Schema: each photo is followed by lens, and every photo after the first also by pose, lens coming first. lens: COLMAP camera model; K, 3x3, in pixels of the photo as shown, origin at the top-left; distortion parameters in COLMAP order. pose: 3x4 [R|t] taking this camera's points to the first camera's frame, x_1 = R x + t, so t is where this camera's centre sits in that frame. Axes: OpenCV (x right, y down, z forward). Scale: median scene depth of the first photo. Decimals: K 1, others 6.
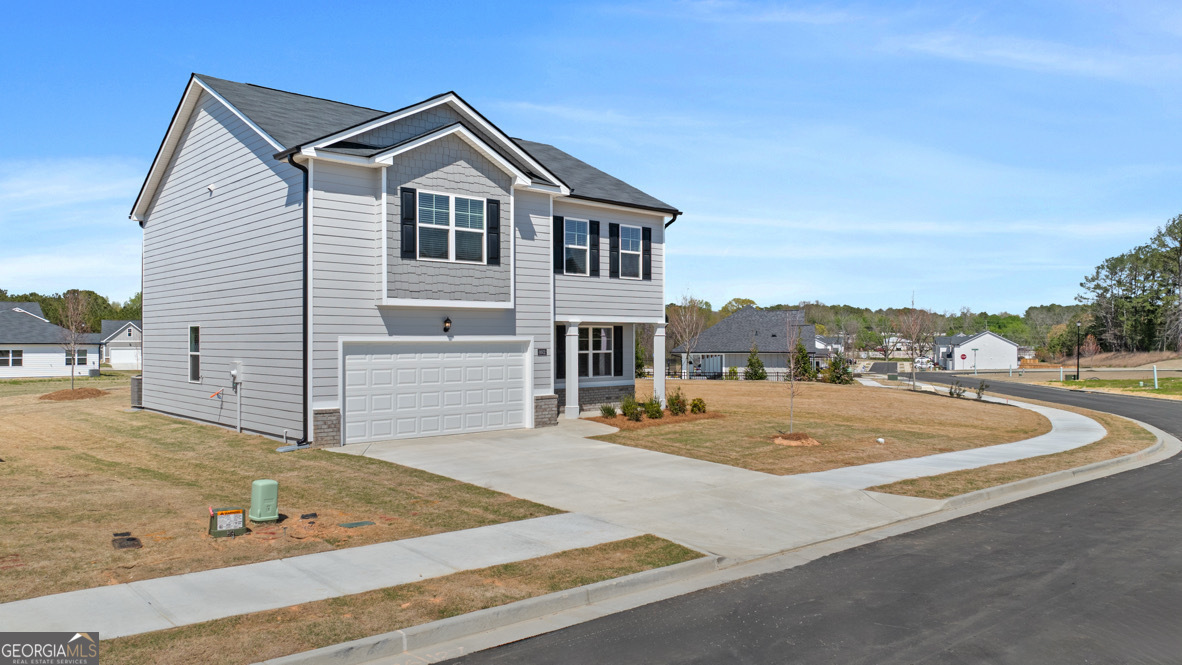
lens RADIAL K [[830.1, 0, 592.8], [0, 830.1, 332.4], [0, 0, 1]] dist [-0.028916, 0.009903]
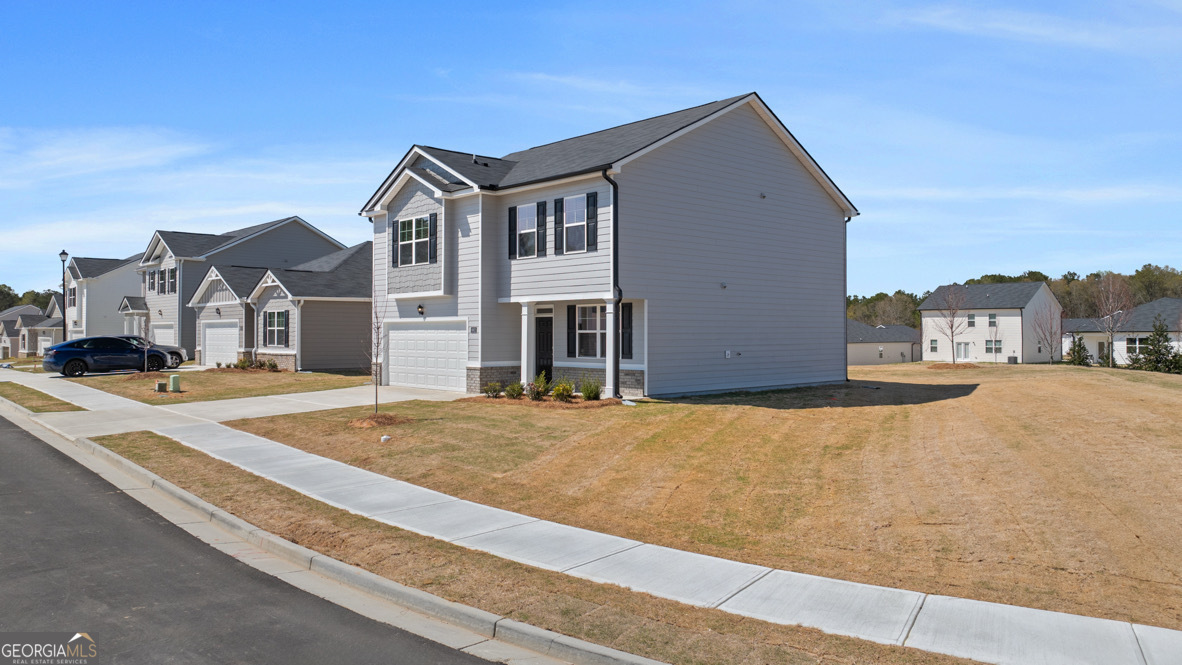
lens RADIAL K [[830.1, 0, 592.8], [0, 830.1, 332.4], [0, 0, 1]] dist [-0.028916, 0.009903]
pose [[0.017098, 0.001042, -0.999853, 1.153741], [0.008348, 0.999964, 0.001185, 0.028199], [0.999819, -0.008367, 0.017089, 1.181730]]
